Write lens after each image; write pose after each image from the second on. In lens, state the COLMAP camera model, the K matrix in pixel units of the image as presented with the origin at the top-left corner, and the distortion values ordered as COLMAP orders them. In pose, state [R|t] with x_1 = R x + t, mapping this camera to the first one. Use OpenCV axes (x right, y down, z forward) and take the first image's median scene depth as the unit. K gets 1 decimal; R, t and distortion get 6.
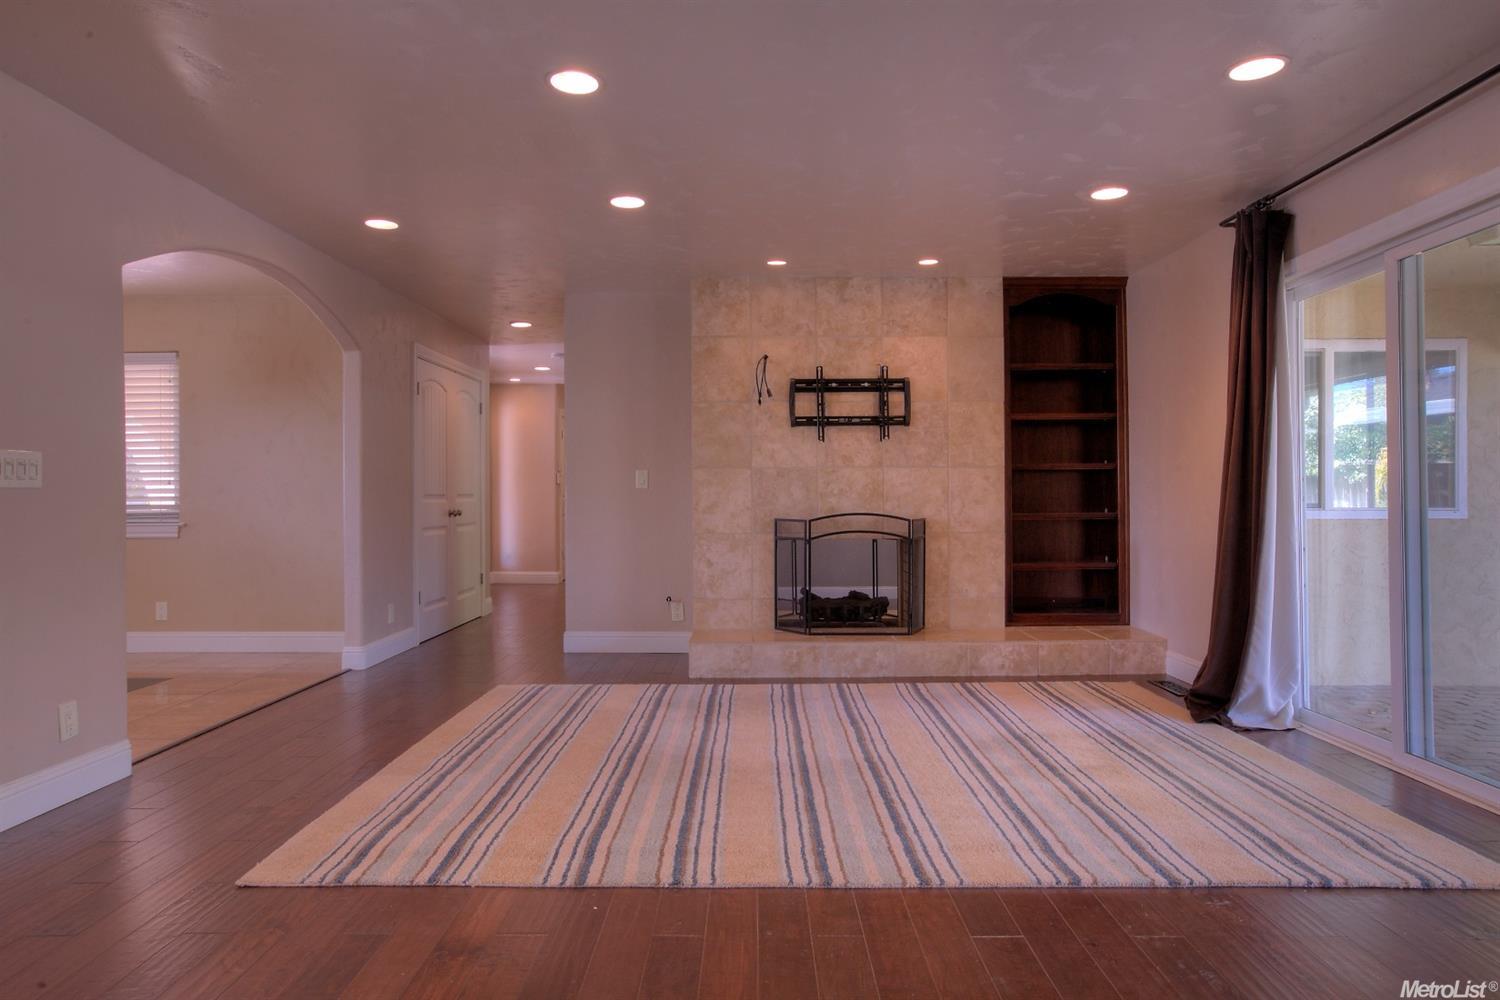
lens RADIAL K [[906.8, 0, 750.0], [0, 906.8, 500.0], [0, 0, 1]] dist [-0.002483, -0.000657]
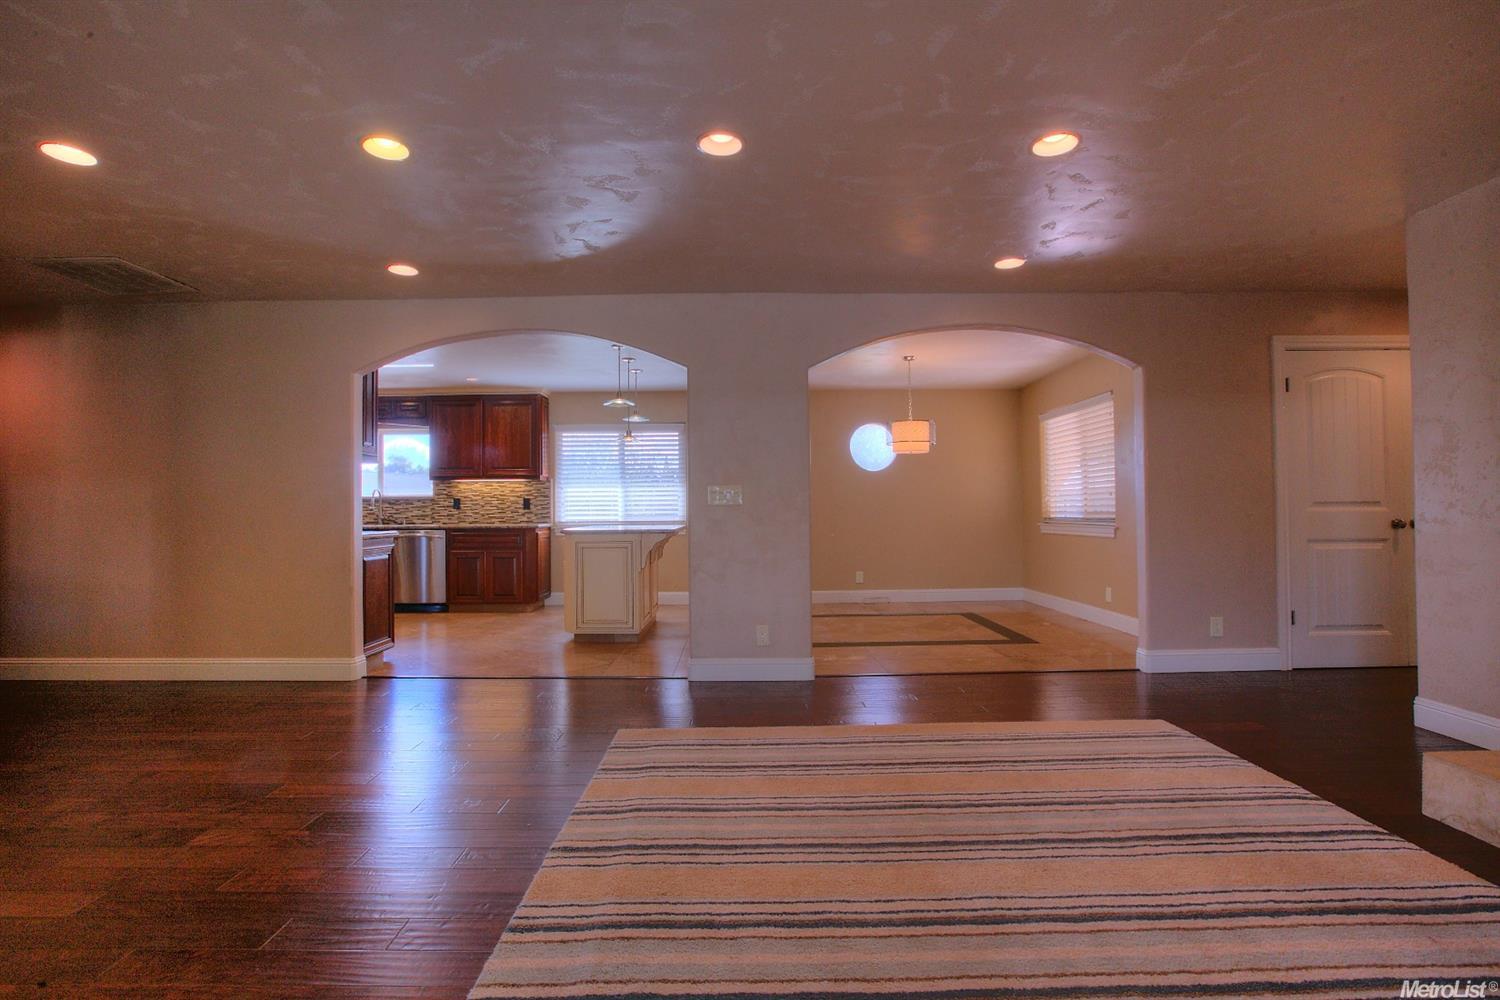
lens RADIAL K [[682.0, 0, 743.8], [0, 682.0, 498.0], [0, 0, 1]] dist [-0.037059, 0.000142]
pose [[0.006966, -0.013371, -0.999886, 0.337513], [0.006271, 0.999892, -0.013328, -0.005537], [0.999956, -0.006177, 0.007049, 0.534931]]
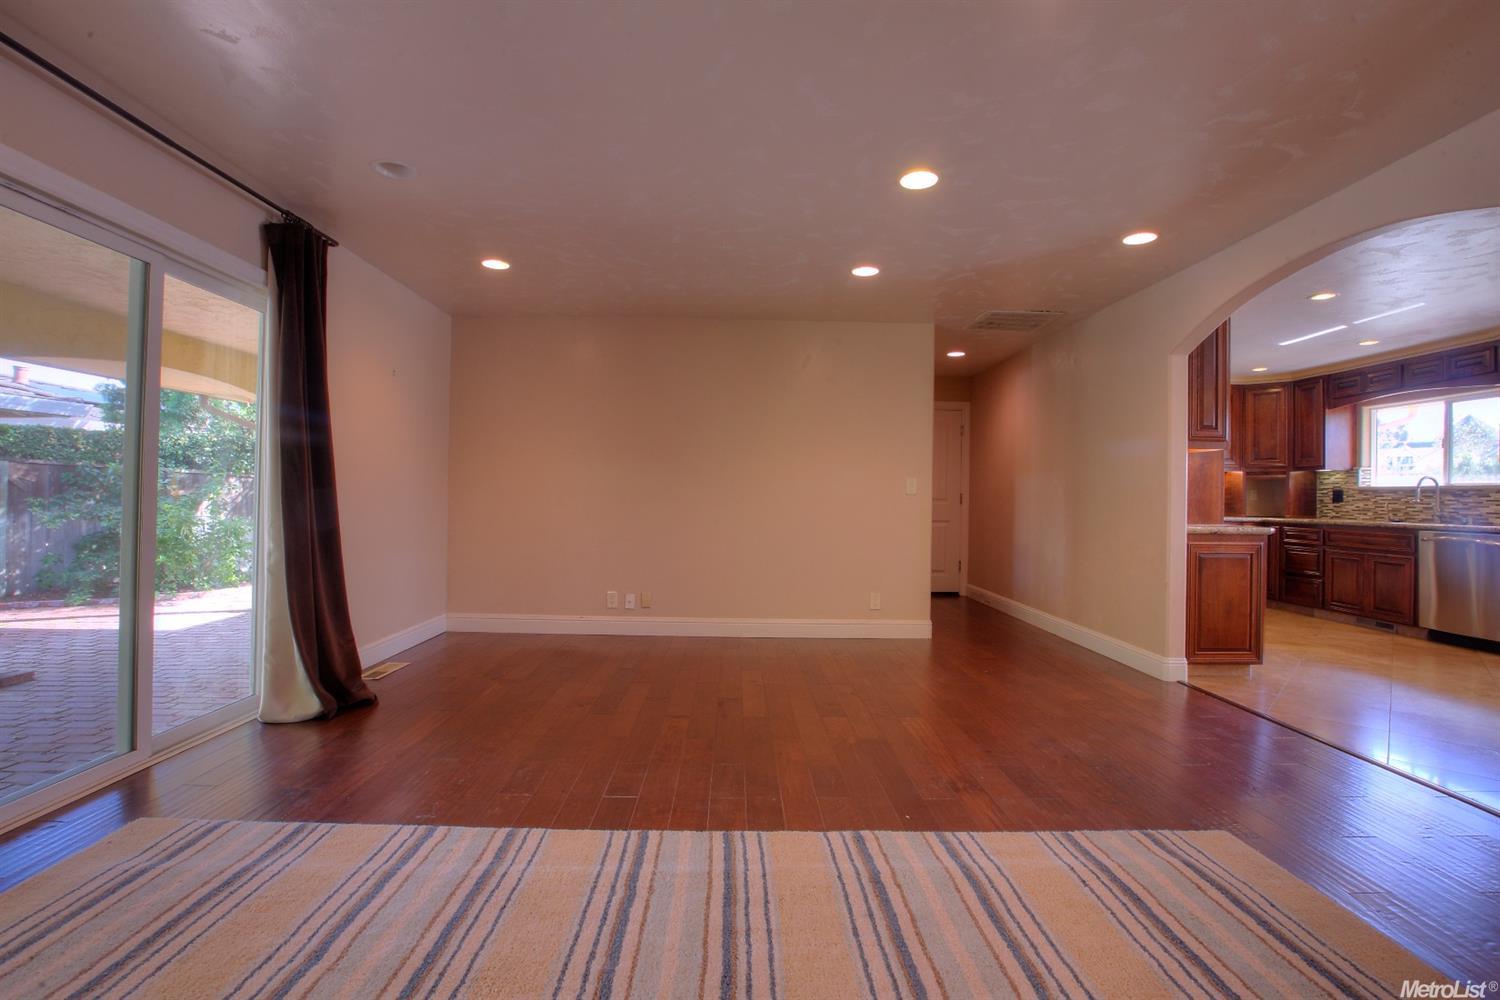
lens RADIAL K [[682.0, 0, 743.8], [0, 682.0, 498.0], [0, 0, 1]] dist [-0.037059, 0.000142]
pose [[-0.999746, -0.009233, -0.020556, 0.037465], [-0.009291, 0.999953, 0.002741, -0.005360], [0.020530, 0.002931, -0.999785, 0.807223]]
